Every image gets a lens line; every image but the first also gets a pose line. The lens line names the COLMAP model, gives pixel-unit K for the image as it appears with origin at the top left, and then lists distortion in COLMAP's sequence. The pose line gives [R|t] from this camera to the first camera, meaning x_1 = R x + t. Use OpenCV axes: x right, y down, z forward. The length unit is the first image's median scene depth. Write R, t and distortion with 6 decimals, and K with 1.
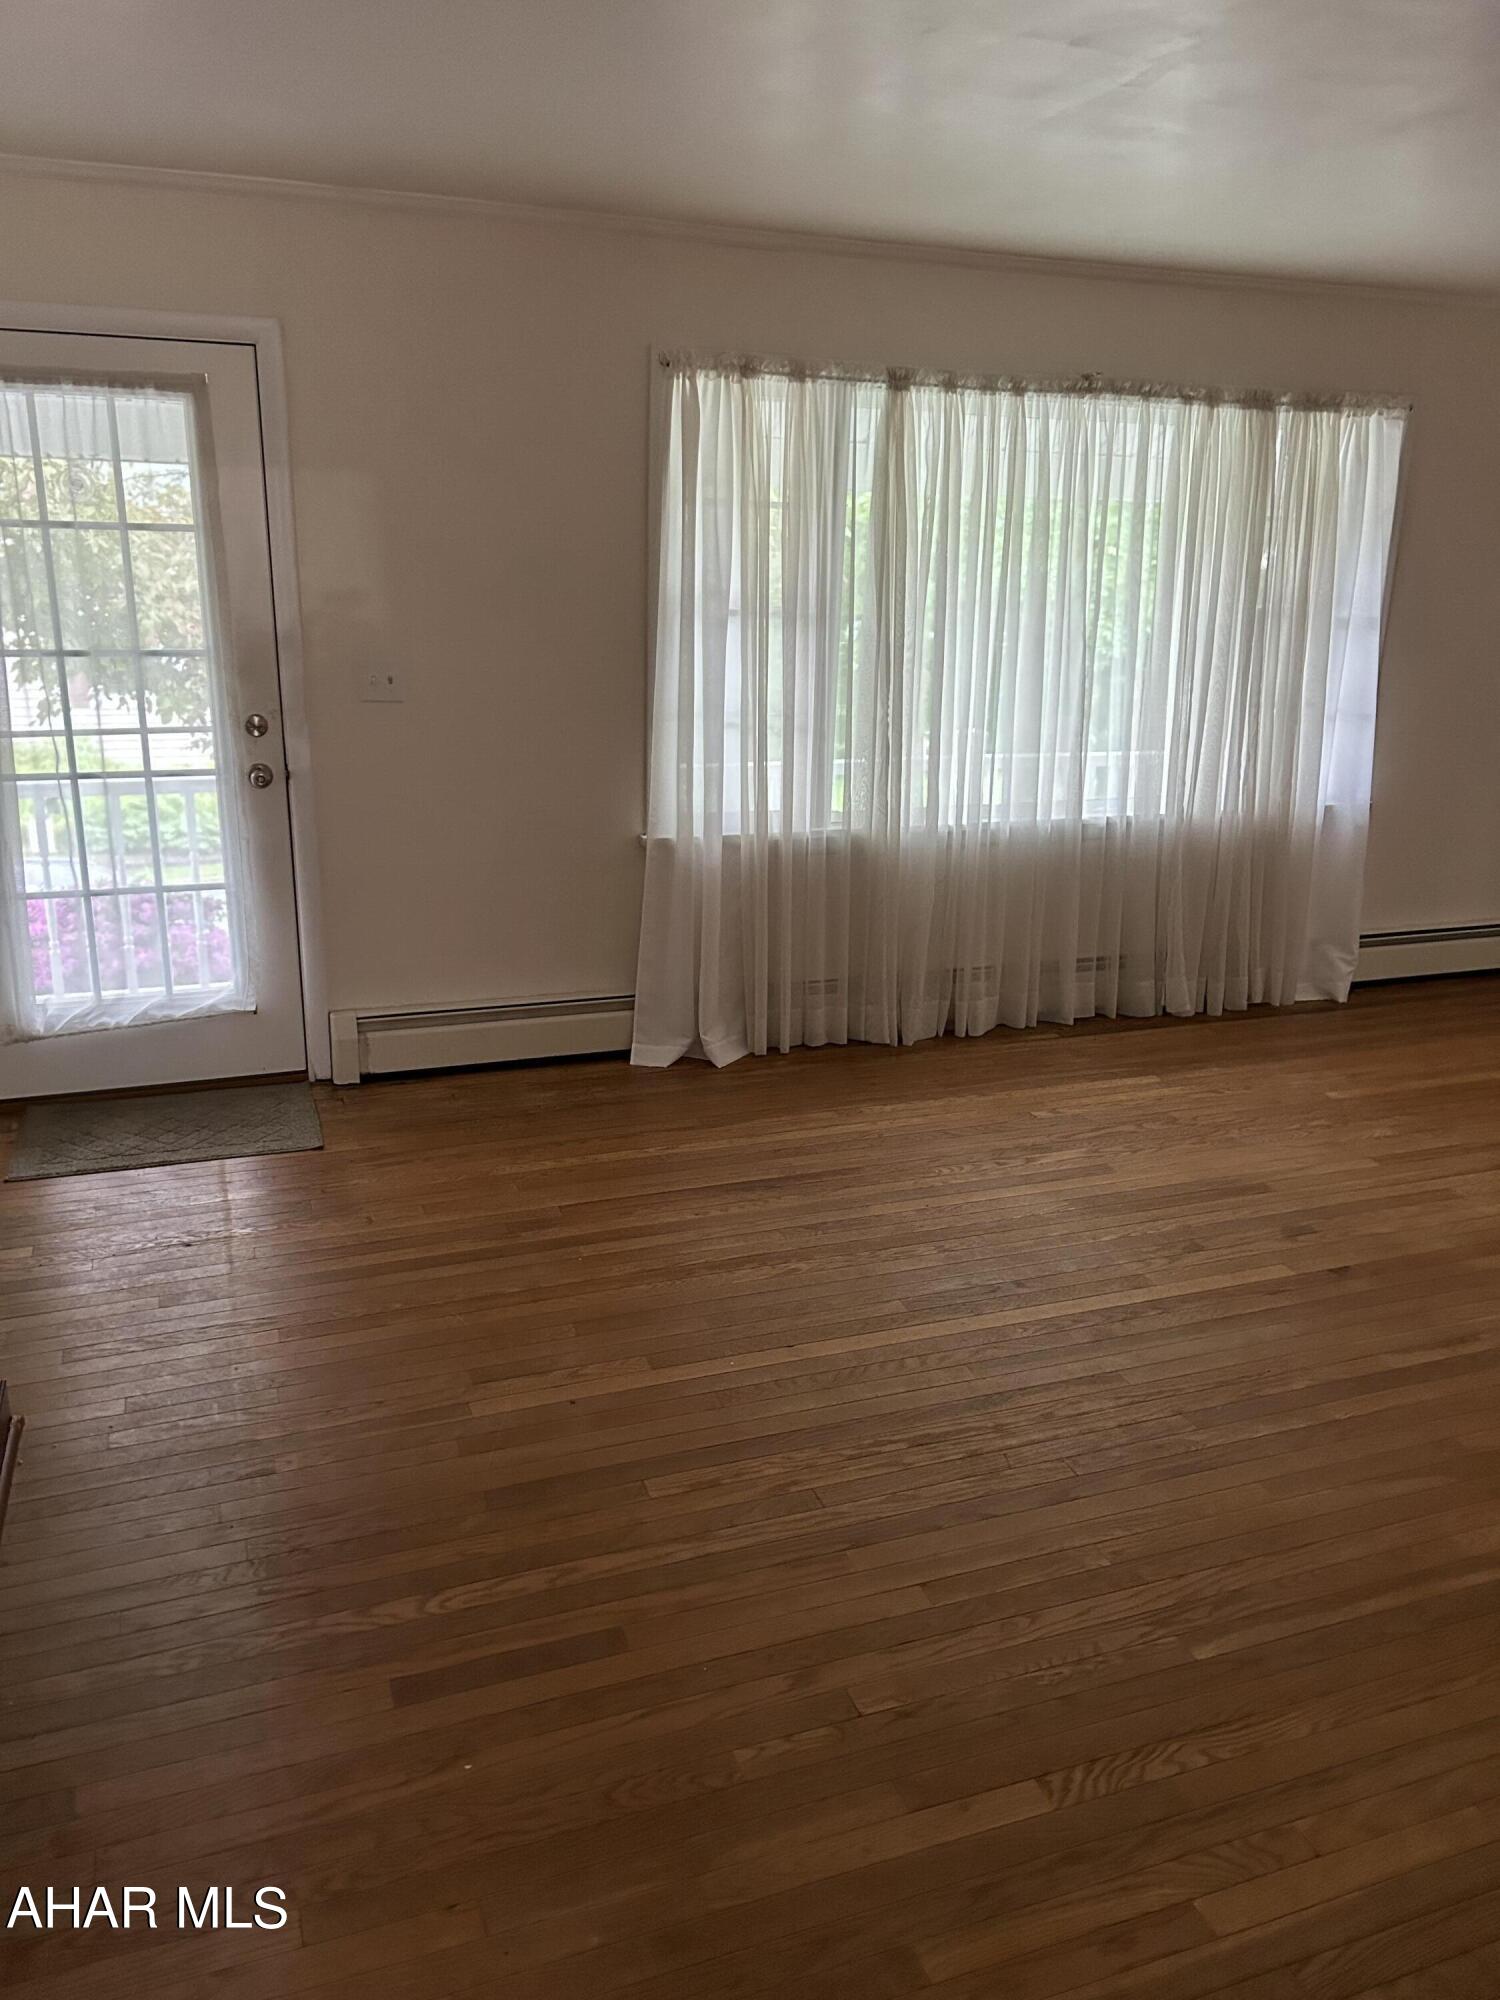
lens RADIAL K [[1483.8, 0, 741.2], [0, 1483.8, 986.2], [0, 0, 1]] dist [-0.007668, -0.002832]
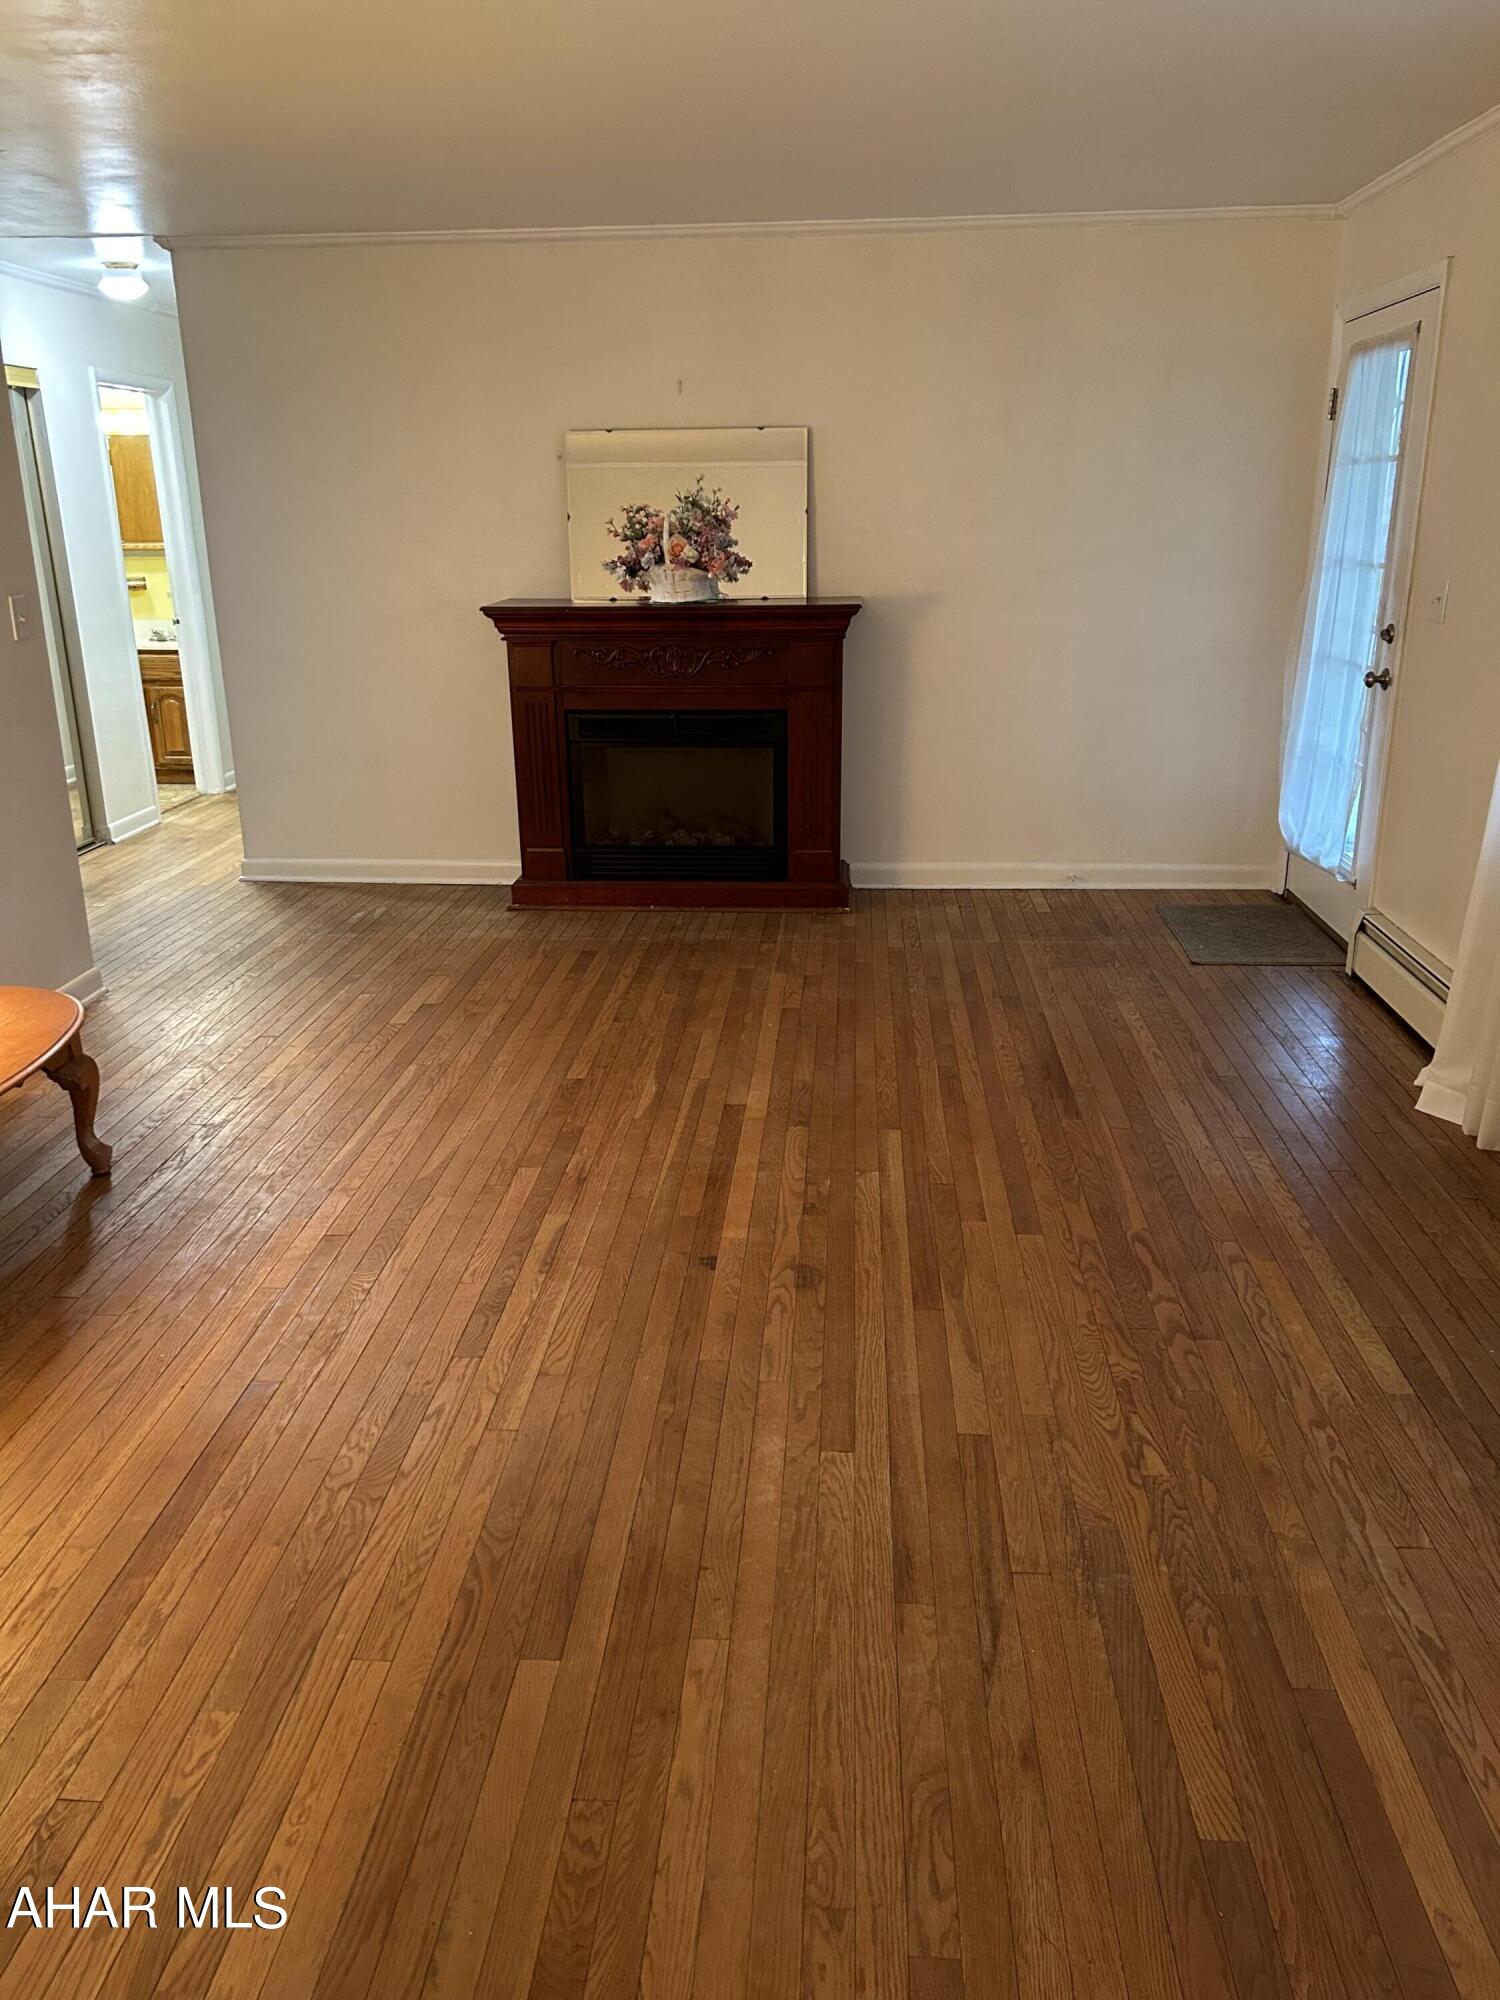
lens RADIAL K [[1483.8, 0, 745.2], [0, 1483.8, 1009.3], [0, 0, 1]] dist [-0.007668, -0.002832]
pose [[-0.406485, 0.288872, -0.866788, 0.986129], [-0.245425, 0.879312, 0.408139, -0.281655], [0.880077, 0.378634, -0.286531, 1.050784]]
